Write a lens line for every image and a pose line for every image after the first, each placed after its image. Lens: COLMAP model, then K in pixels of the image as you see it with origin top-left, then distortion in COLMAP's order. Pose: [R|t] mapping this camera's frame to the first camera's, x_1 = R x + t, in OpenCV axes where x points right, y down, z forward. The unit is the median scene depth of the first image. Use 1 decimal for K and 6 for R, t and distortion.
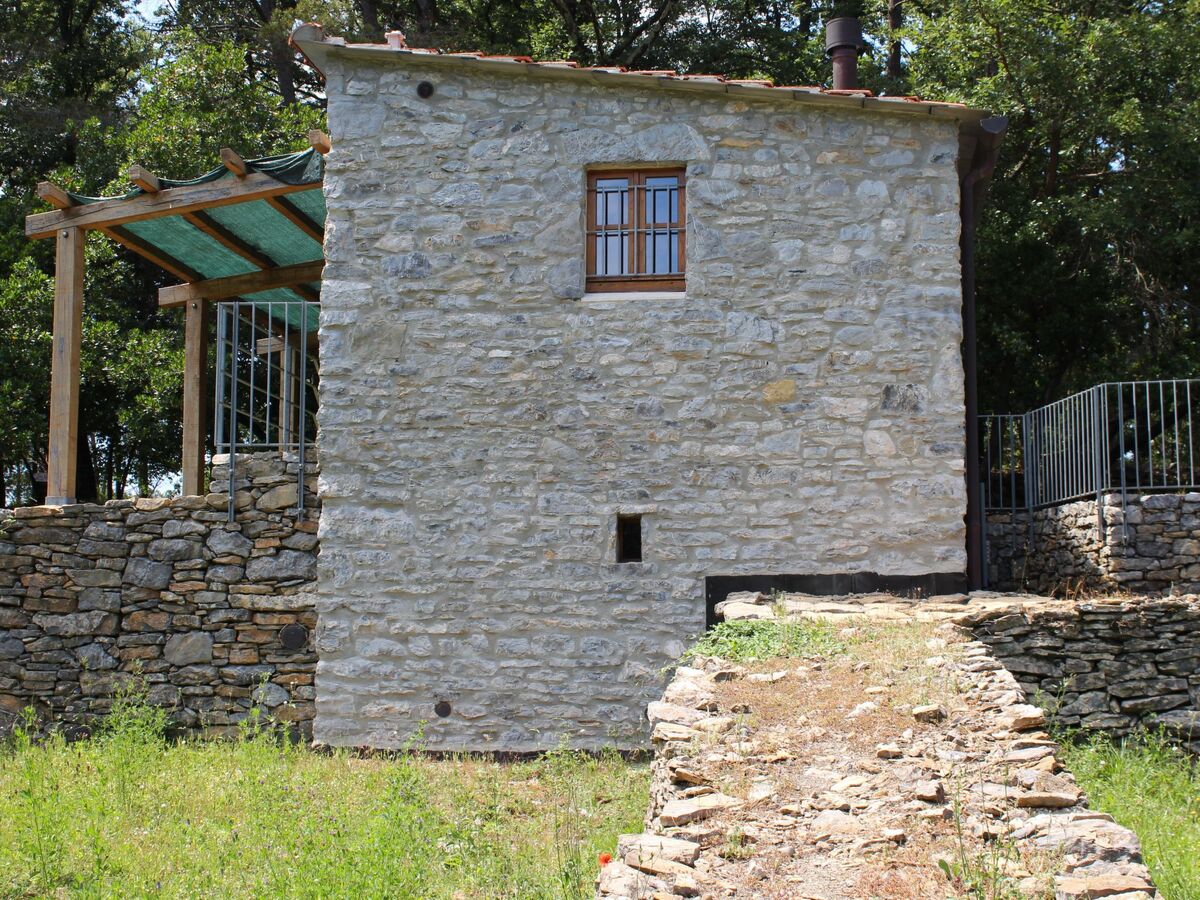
lens RADIAL K [[1322.7, 0, 598.0], [0, 1322.7, 470.1], [0, 0, 1]] dist [-0.184213, 0.163813]
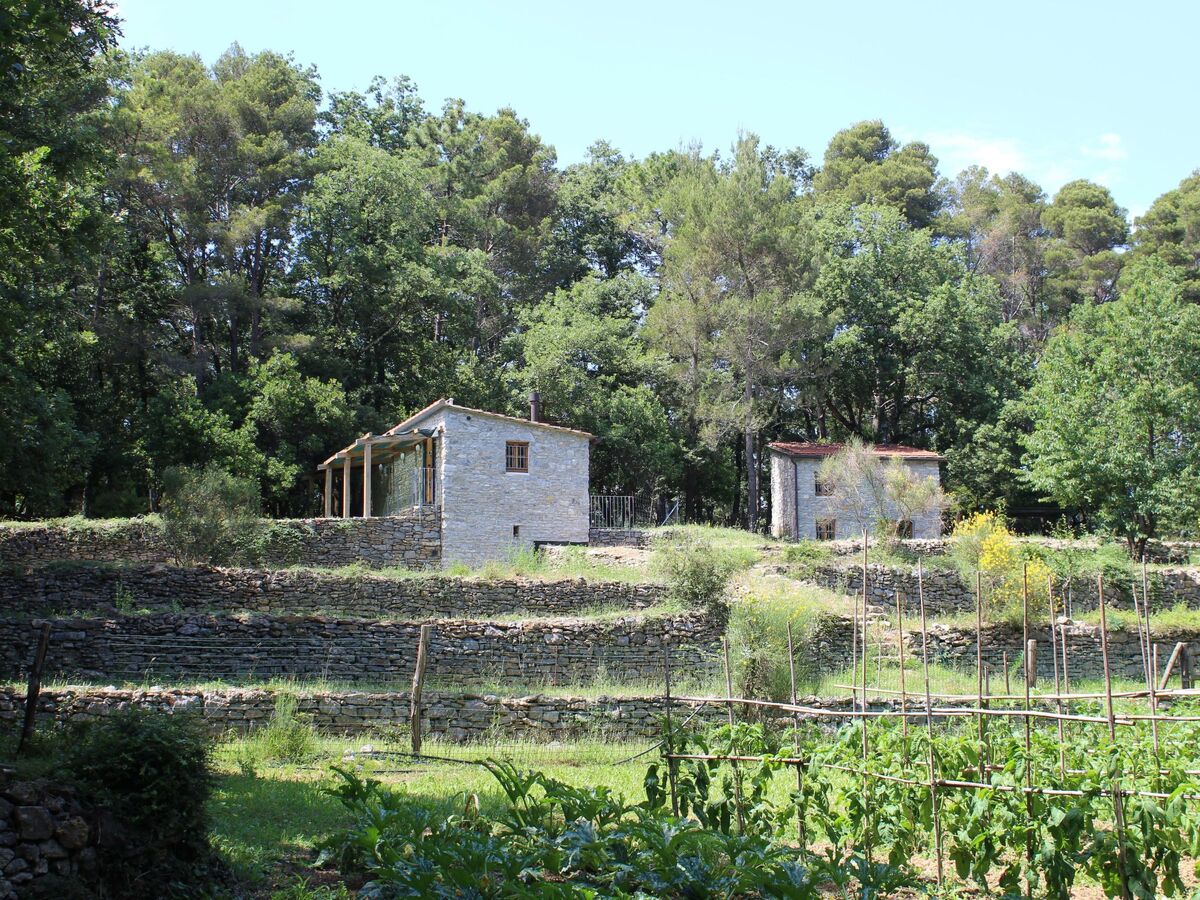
lens RADIAL K [[1322.7, 0, 598.0], [0, 1322.7, 470.1], [0, 0, 1]] dist [-0.184213, 0.163813]
pose [[0.897729, 0.060915, 0.436316, -1.560726], [-0.027995, 0.996281, -0.081491, 0.190820], [-0.439657, 0.060942, 0.896096, -2.853685]]
